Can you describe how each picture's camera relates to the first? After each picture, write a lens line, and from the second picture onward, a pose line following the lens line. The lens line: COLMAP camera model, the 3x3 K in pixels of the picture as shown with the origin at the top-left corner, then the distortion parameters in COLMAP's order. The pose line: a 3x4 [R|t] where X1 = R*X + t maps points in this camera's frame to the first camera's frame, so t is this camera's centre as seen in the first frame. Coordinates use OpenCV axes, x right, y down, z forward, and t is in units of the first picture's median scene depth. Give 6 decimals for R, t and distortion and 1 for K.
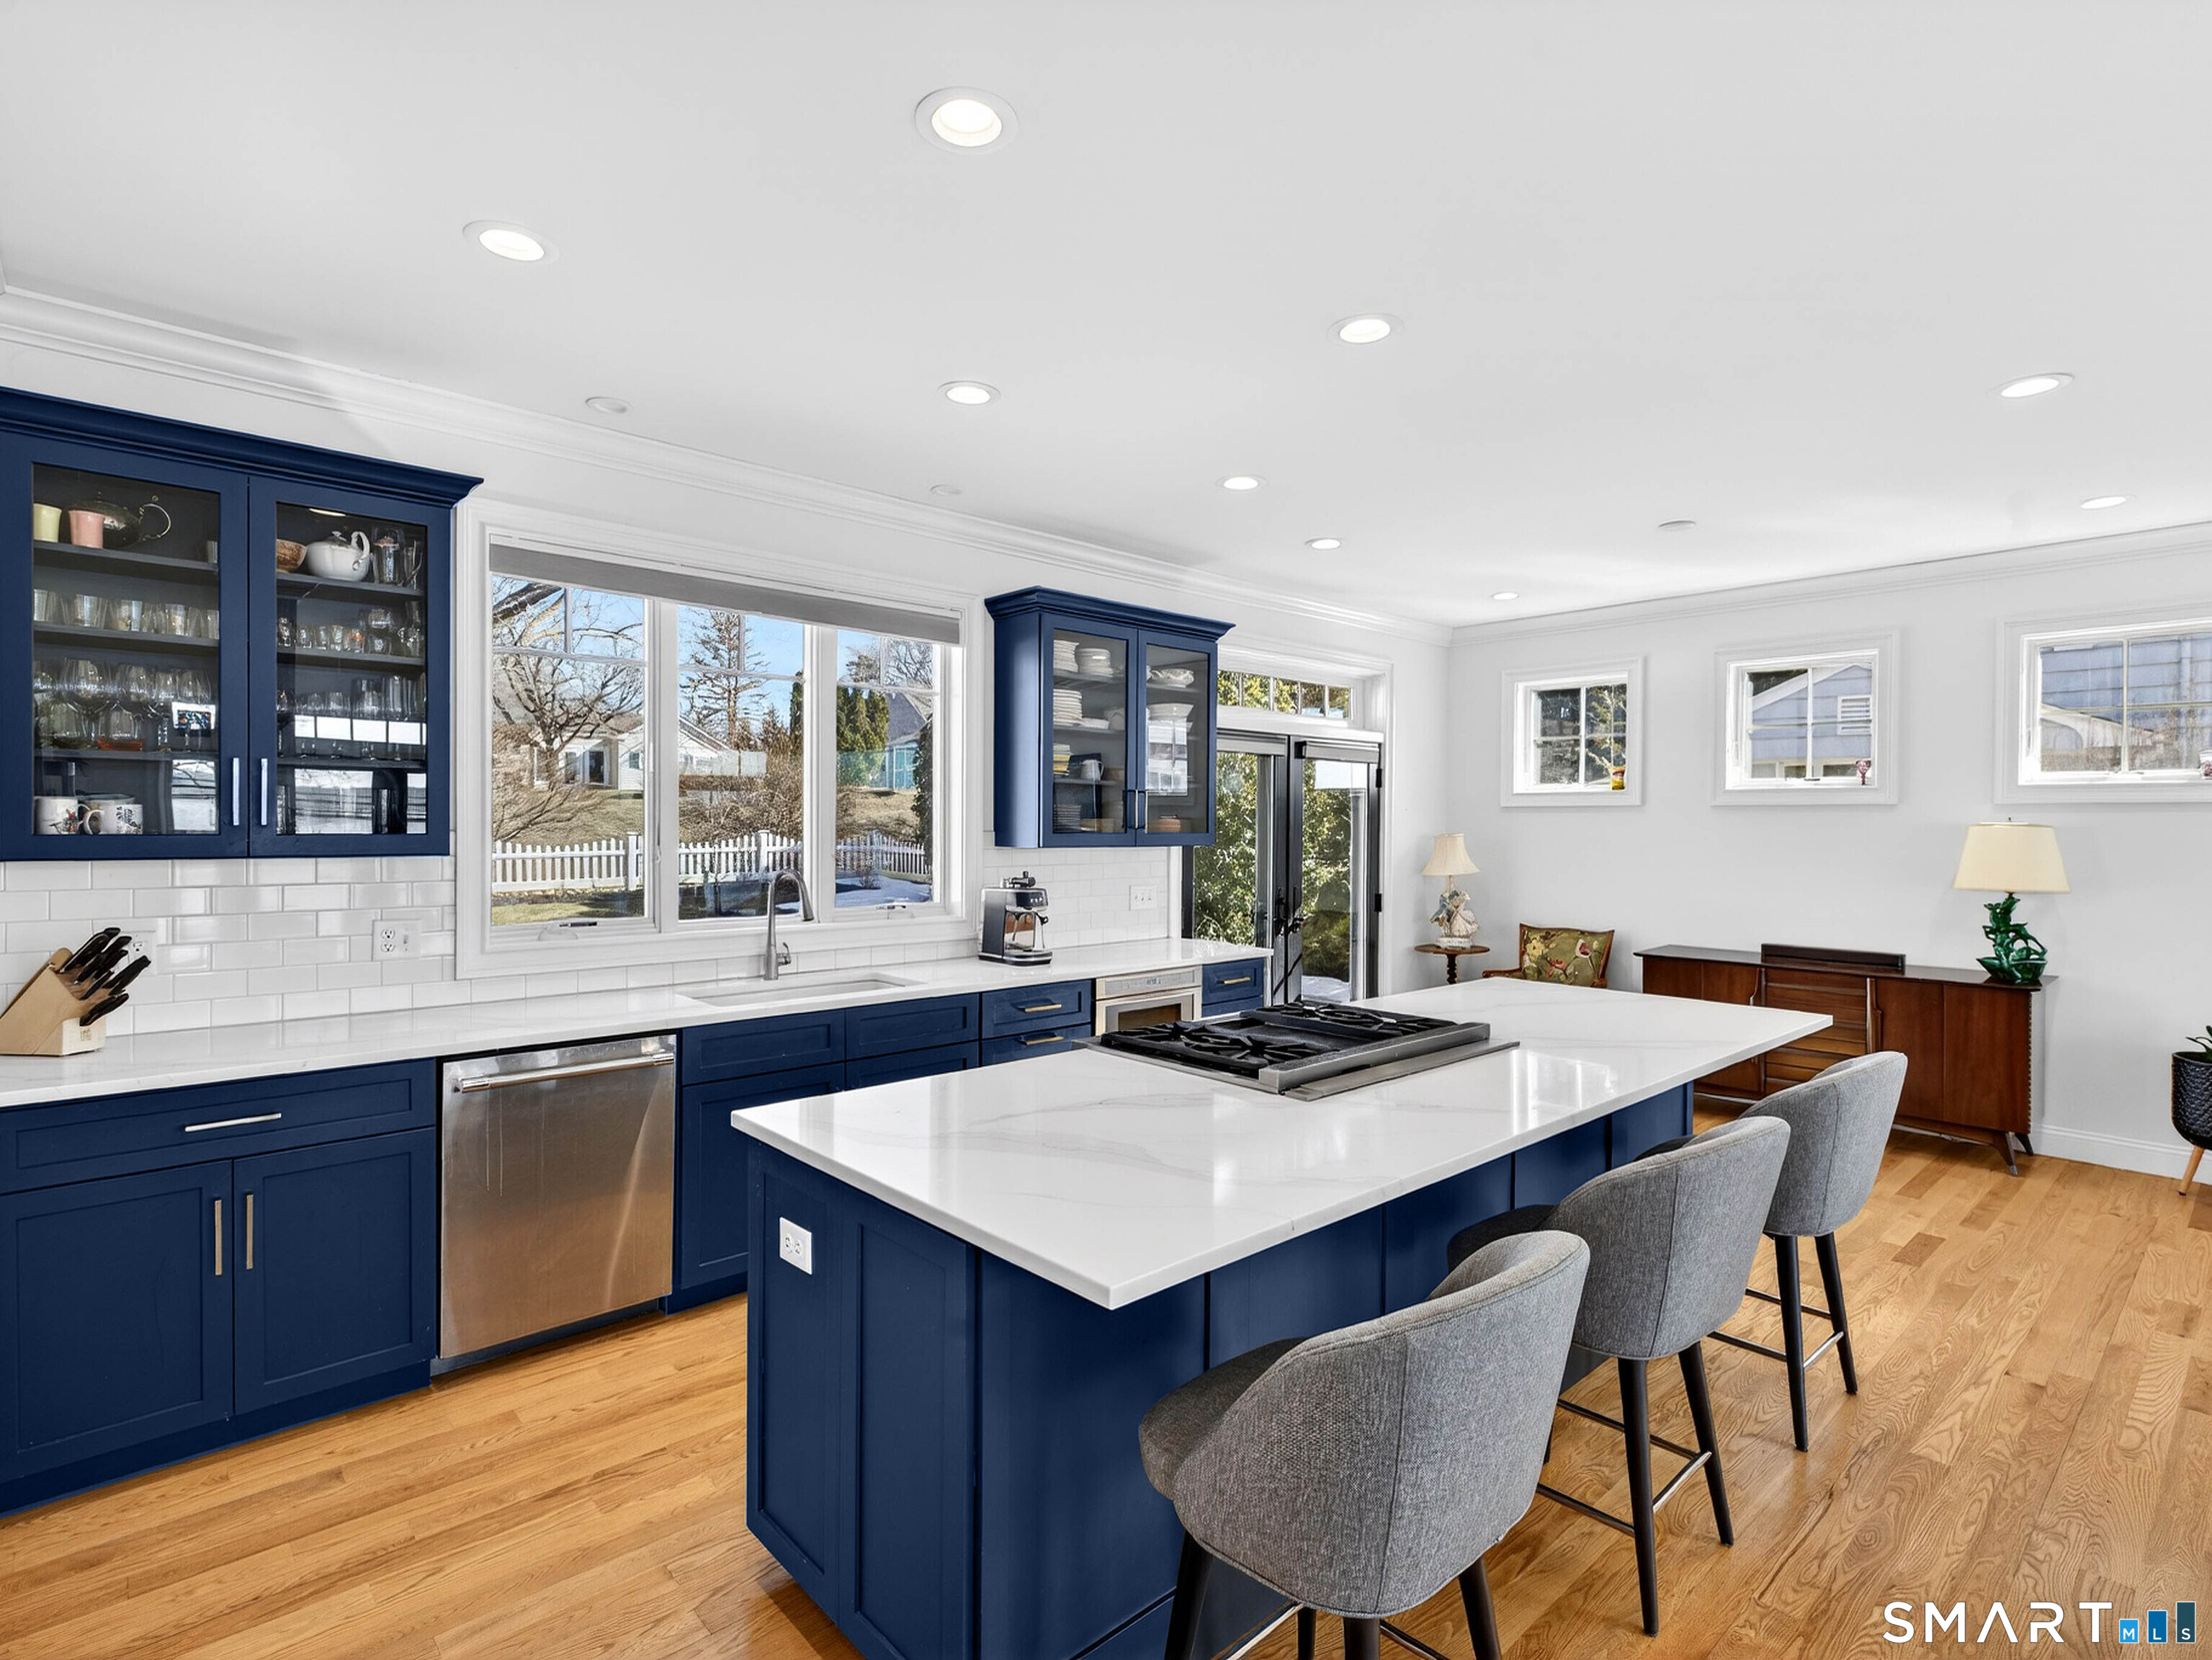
lens RADIAL K [[1095.7, 0, 1116.9], [0, 1095.7, 839.9], [0, 0, 1]] dist [-0.000995, 0.000406]
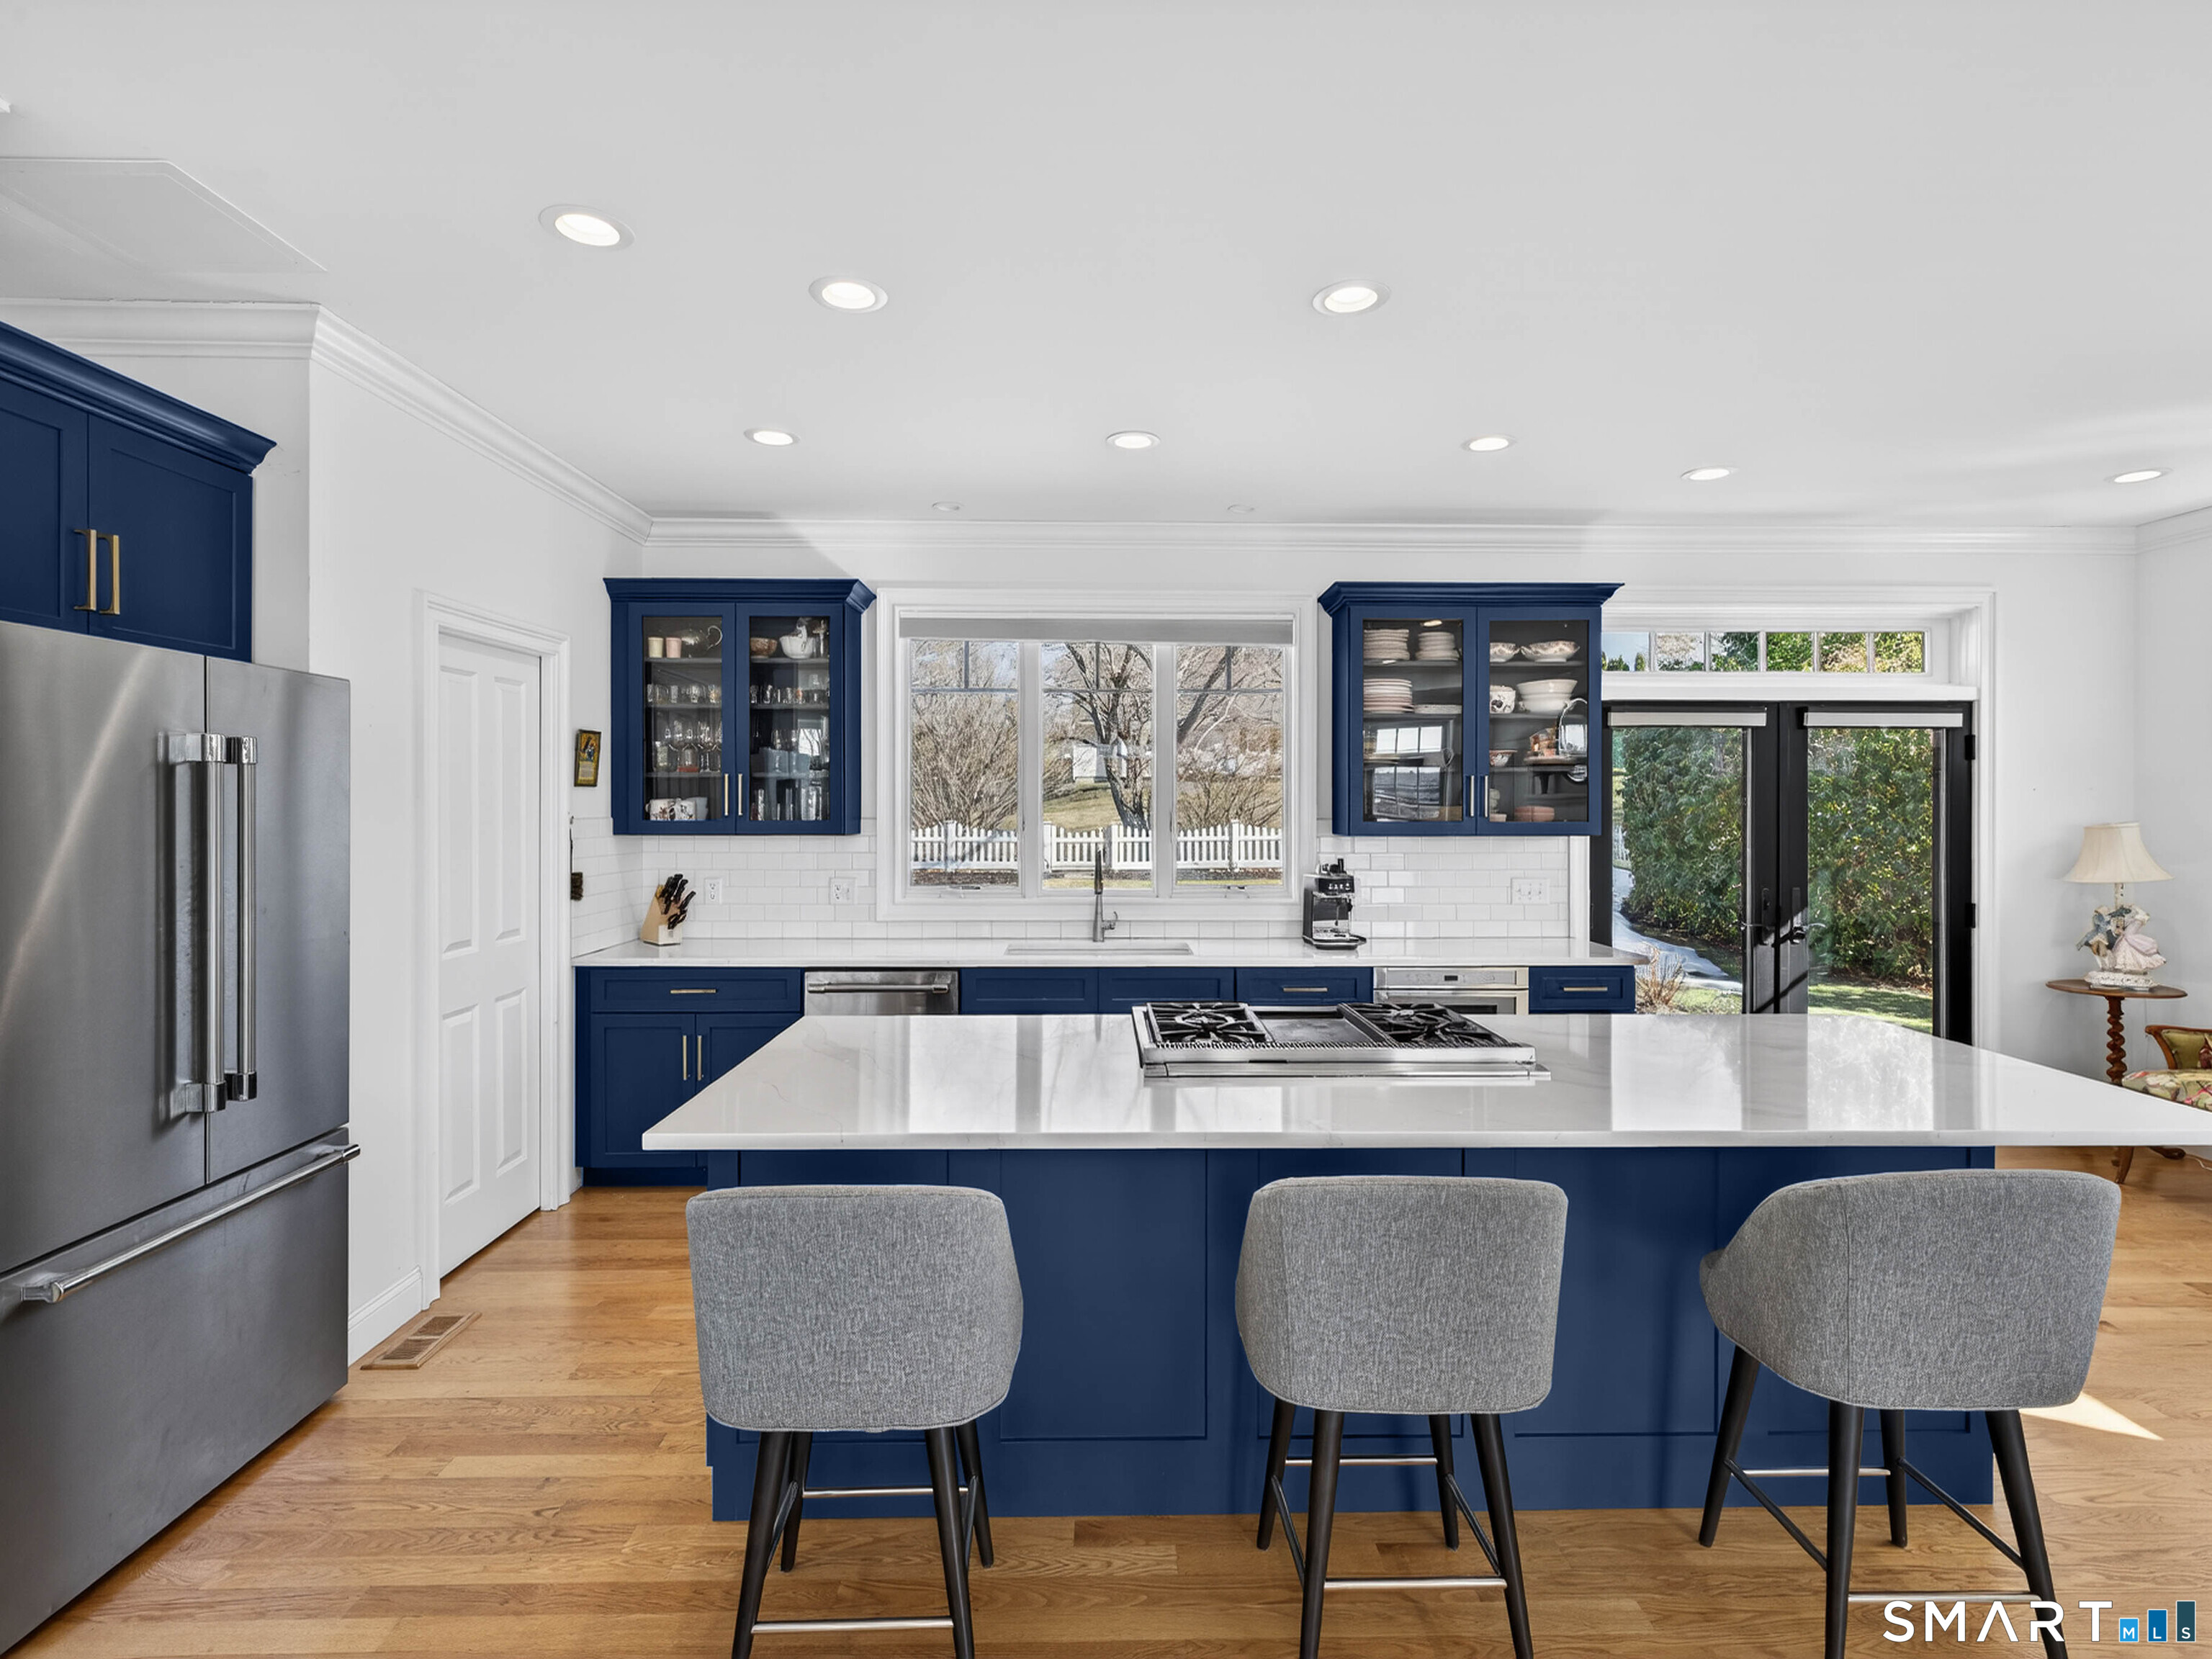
lens RADIAL K [[1095.5, 0, 1122.2], [0, 1095.5, 812.2], [0, 0, 1]] dist [-0.000995, 0.000406]
pose [[0.750180, -0.004215, -0.661220, 0.400205], [-0.005827, 0.999899, -0.012984, 0.000125], [0.661208, 0.013593, 0.750079, 0.082506]]
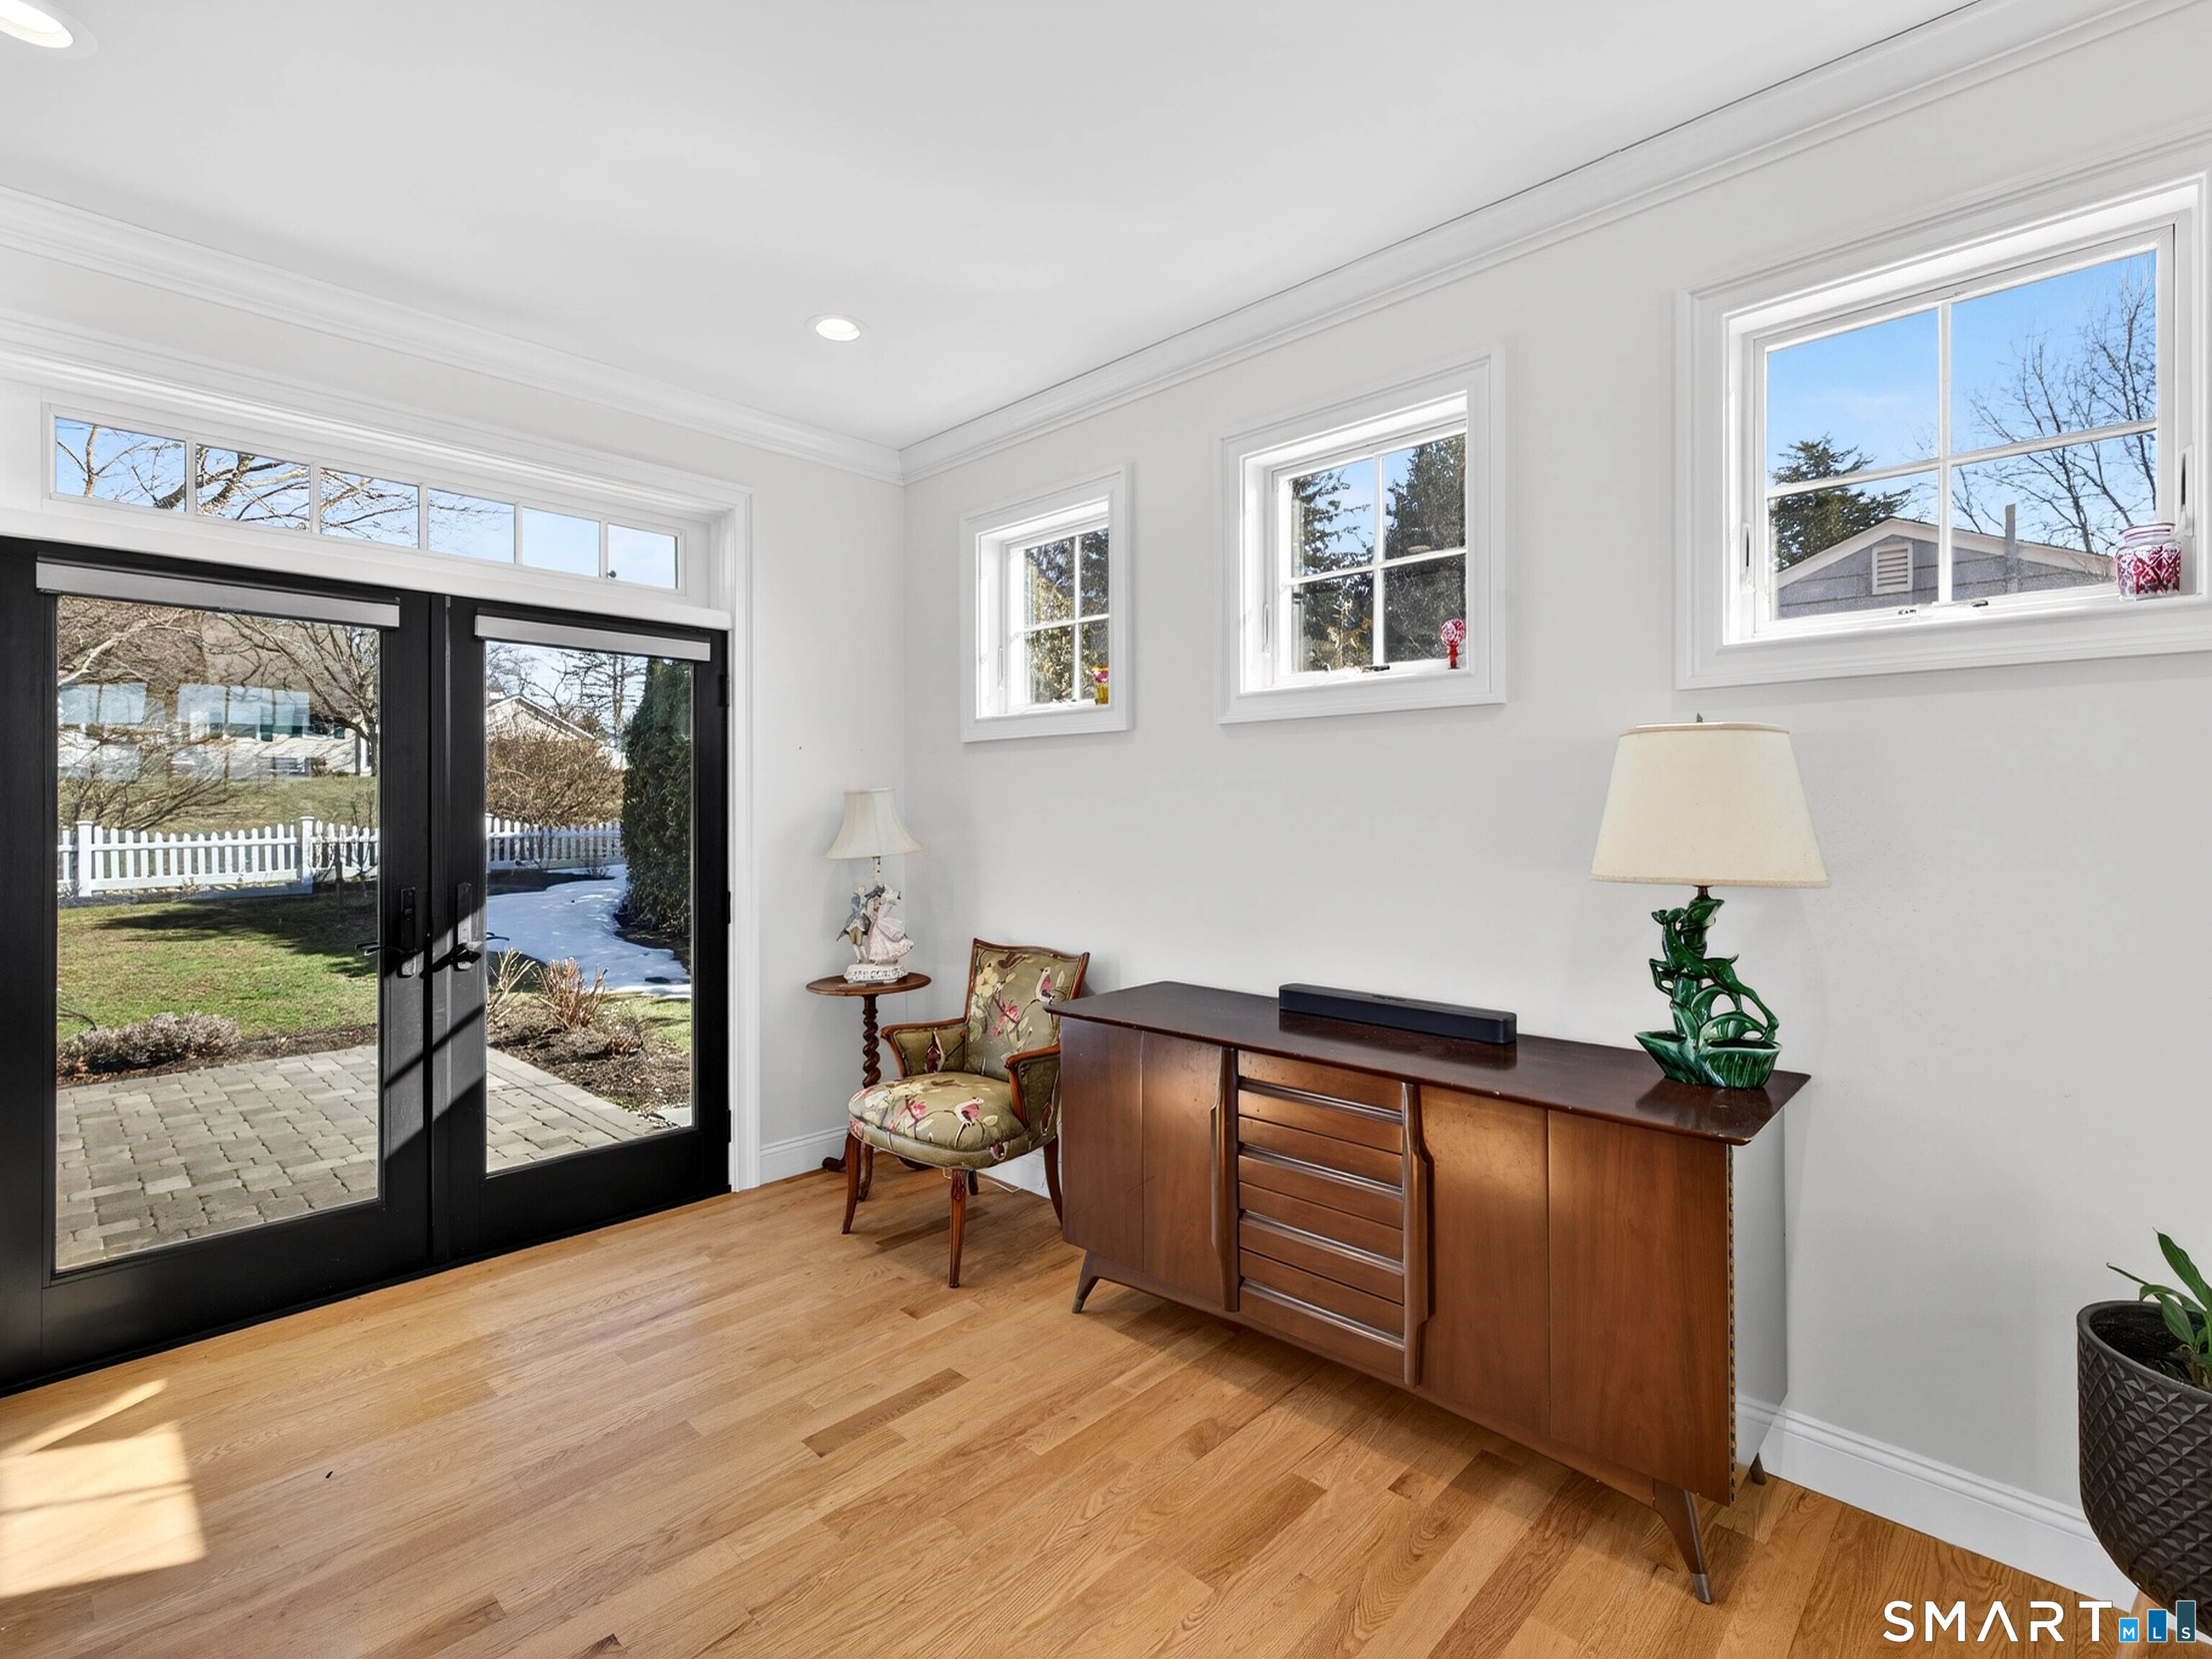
lens RADIAL K [[1037.0, 0, 1112.3], [0, 1037.0, 805.6], [0, 0, 1]] dist [0.002497, 0.000728]
pose [[0.998408, -0.005260, 0.056165, 0.553102], [0.006510, 0.999735, -0.022098, 0.023756], [-0.056033, 0.022428, 0.998177, 0.594001]]
